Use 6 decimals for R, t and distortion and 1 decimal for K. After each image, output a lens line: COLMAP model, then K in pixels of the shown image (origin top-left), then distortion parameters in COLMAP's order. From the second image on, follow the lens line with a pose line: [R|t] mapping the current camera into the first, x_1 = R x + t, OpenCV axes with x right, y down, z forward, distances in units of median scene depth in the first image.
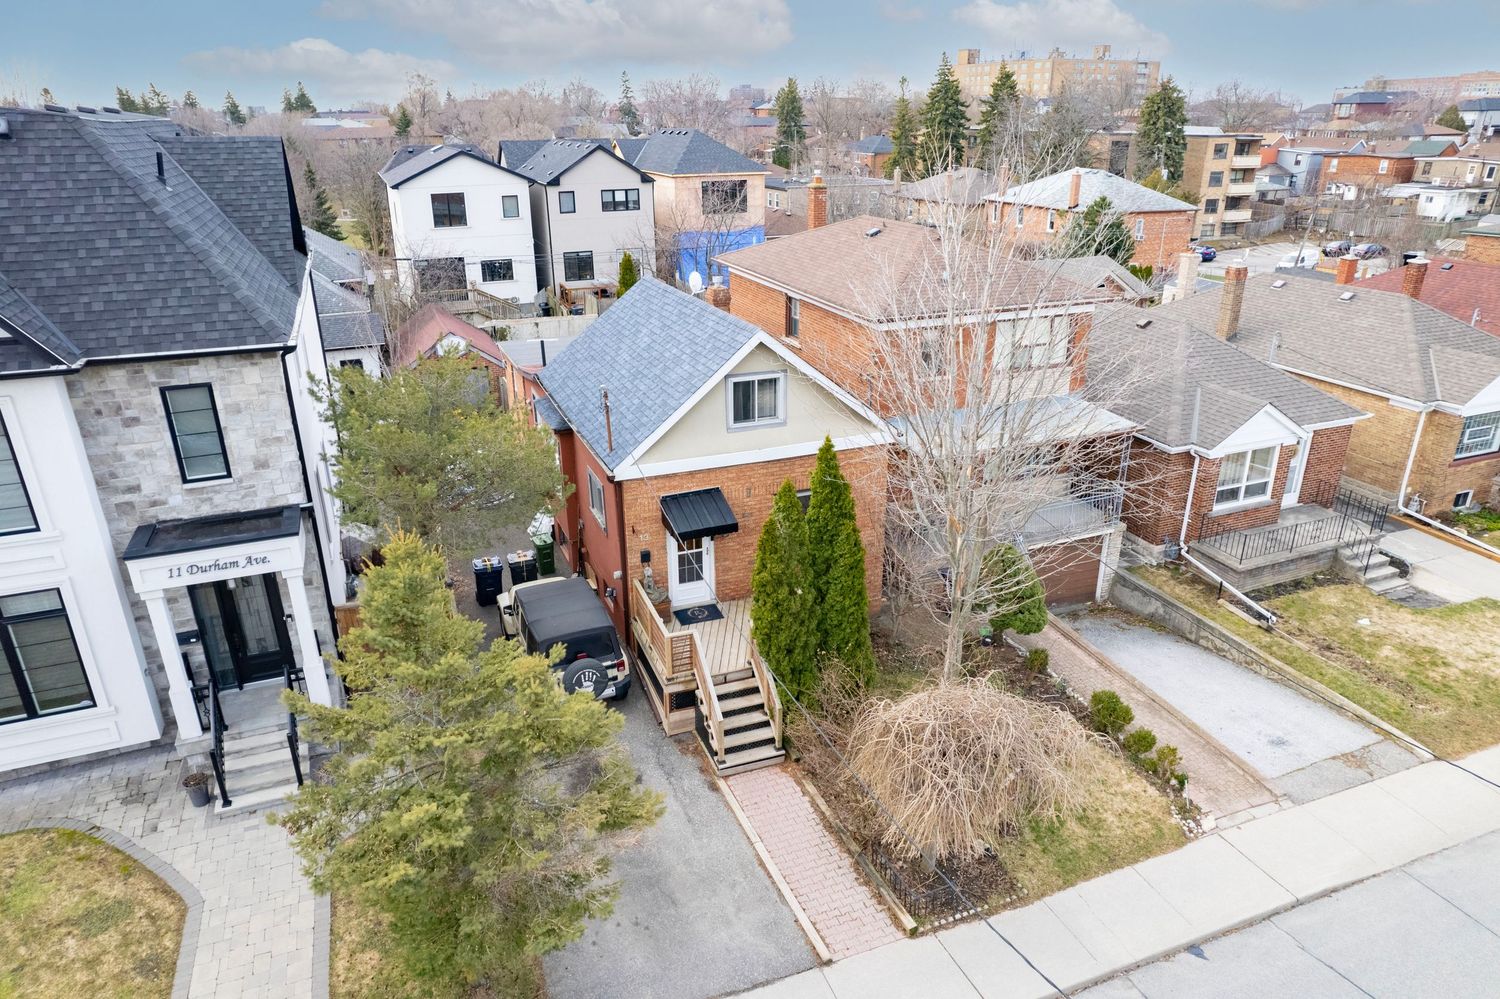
lens RADIAL K [[957.5, 0, 749.5], [0, 957.5, 501.7], [0, 0, 1]] dist [-0.075871, 0.067613]
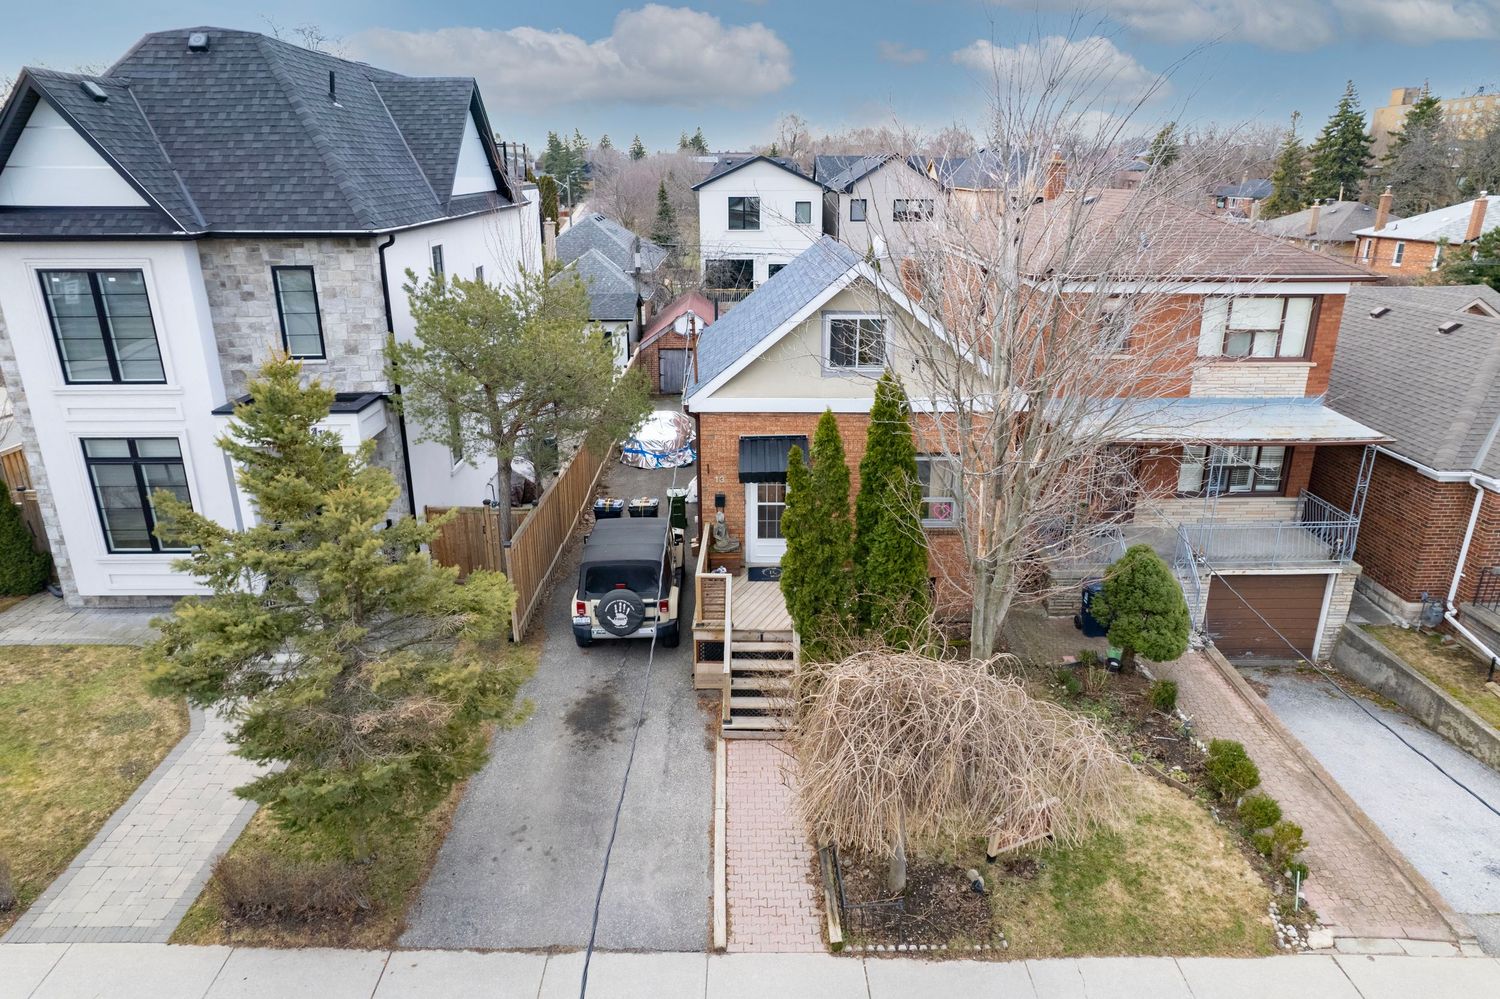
lens RADIAL K [[957.5, 0, 751.4], [0, 957.5, 500.9], [0, 0, 1]] dist [-0.075871, 0.067613]
pose [[0.930999, 0.123894, -0.343353, 0.274356], [-0.140880, 0.989714, -0.024872, 0.087809], [0.336739, 0.071528, 0.938877, 0.154662]]
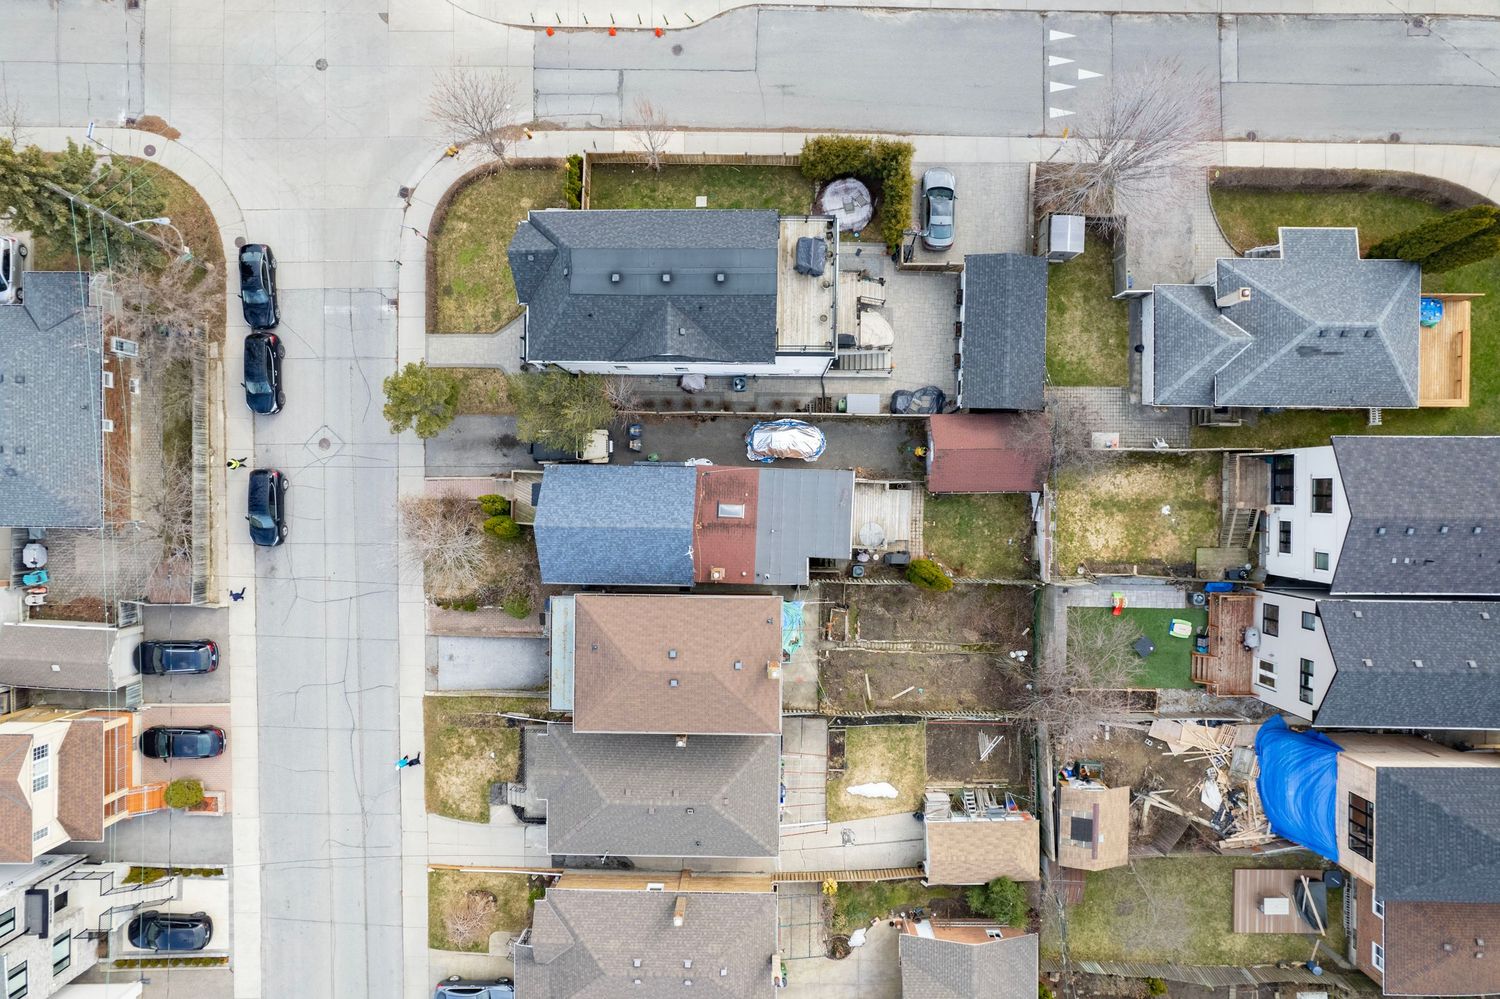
lens RADIAL K [[957.5, 0, 752.6], [0, 957.5, 506.4], [0, 0, 1]] dist [-0.075871, 0.067613]
pose [[-0.384720, 0.922841, 0.018839, -0.346749], [-0.346089, -0.163141, 0.923909, -3.087740], [0.855694, 0.348927, 0.382148, 0.536922]]
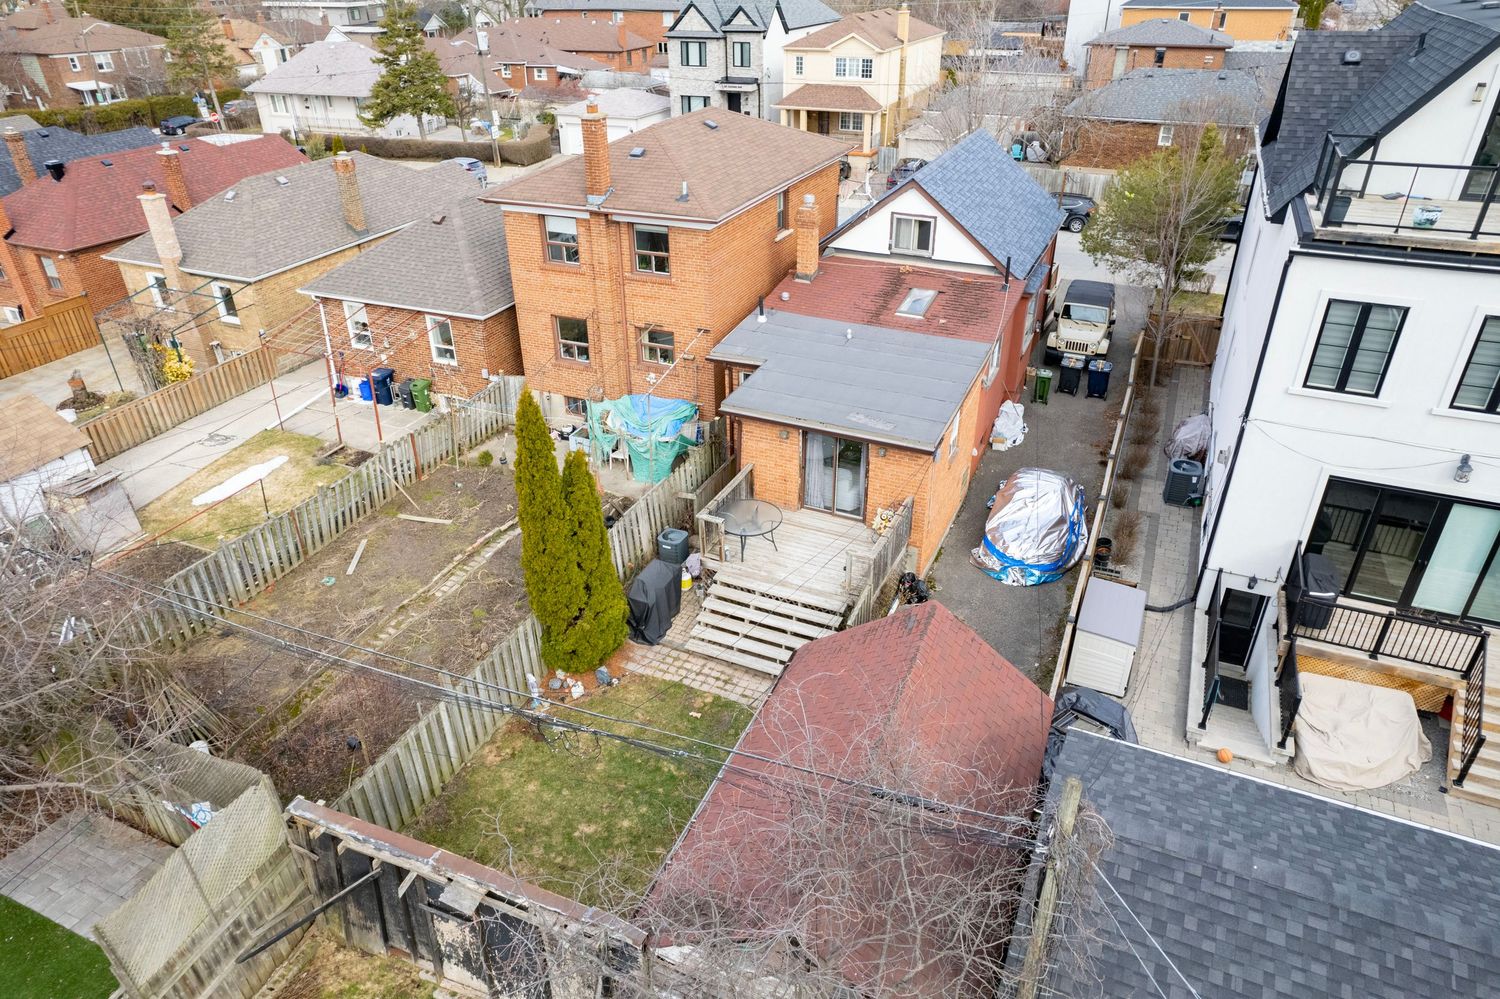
lens RADIAL K [[957.5, 0, 753.6], [0, 957.5, 506.3], [0, 0, 1]] dist [-0.075871, 0.067613]
pose [[-0.696378, -0.358212, 0.621886, -1.098310], [0.289421, 0.652770, 0.700090, -1.131515], [-0.656729, 0.667514, -0.350901, 2.541661]]
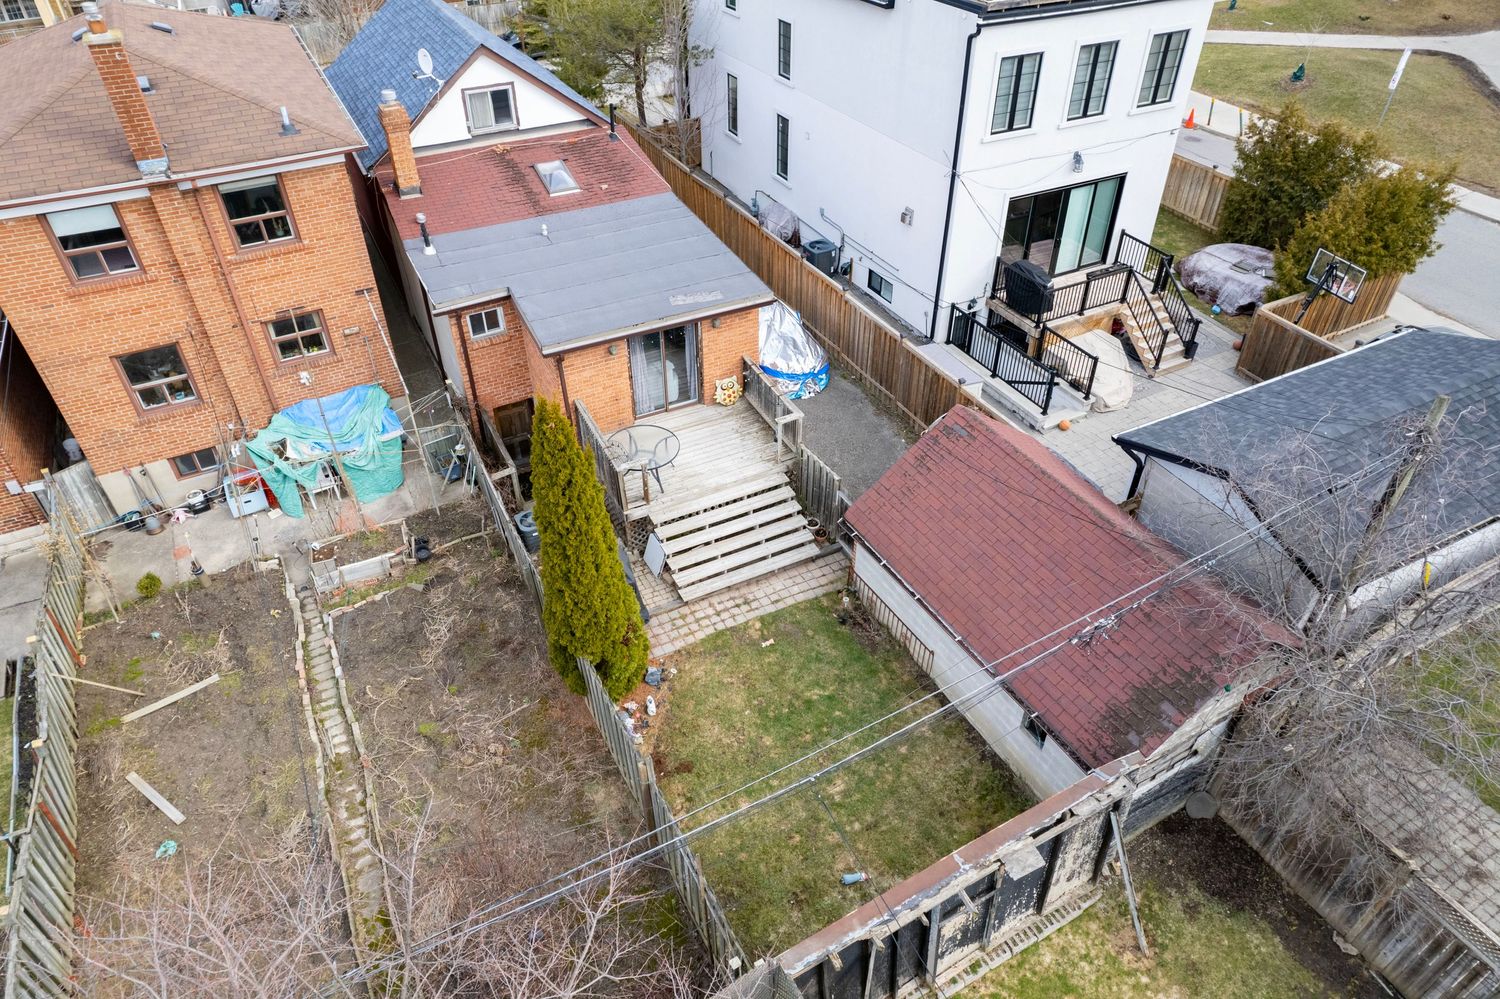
lens RADIAL K [[957.5, 0, 748.4], [0, 957.5, 505.5], [0, 0, 1]] dist [-0.075871, 0.067613]
pose [[-0.994895, 0.068910, -0.073730, -0.387111], [-0.033378, 0.464788, 0.884793, -1.212754], [0.095240, 0.882736, -0.460115, 2.700224]]
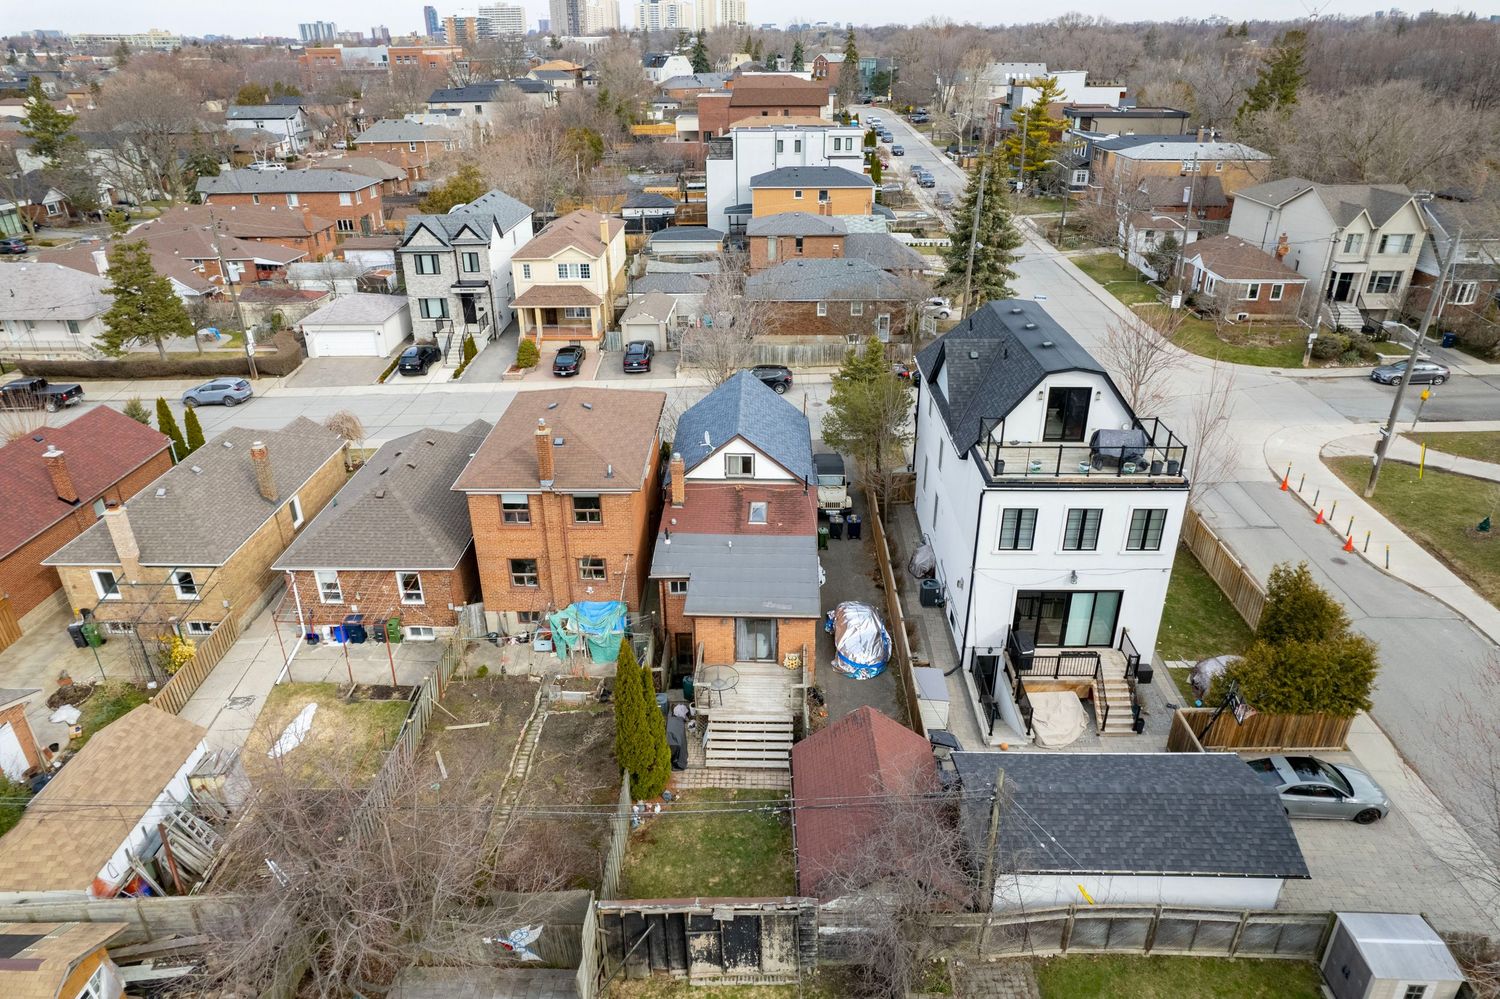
lens RADIAL K [[957.5, 0, 750.3], [0, 957.5, 502.9], [0, 0, 1]] dist [-0.075871, 0.067613]
pose [[-0.920518, -0.166360, 0.353511, -1.046819], [0.159150, 0.666682, 0.728153, -1.943353], [-0.356815, 0.726539, -0.587217, 3.002545]]
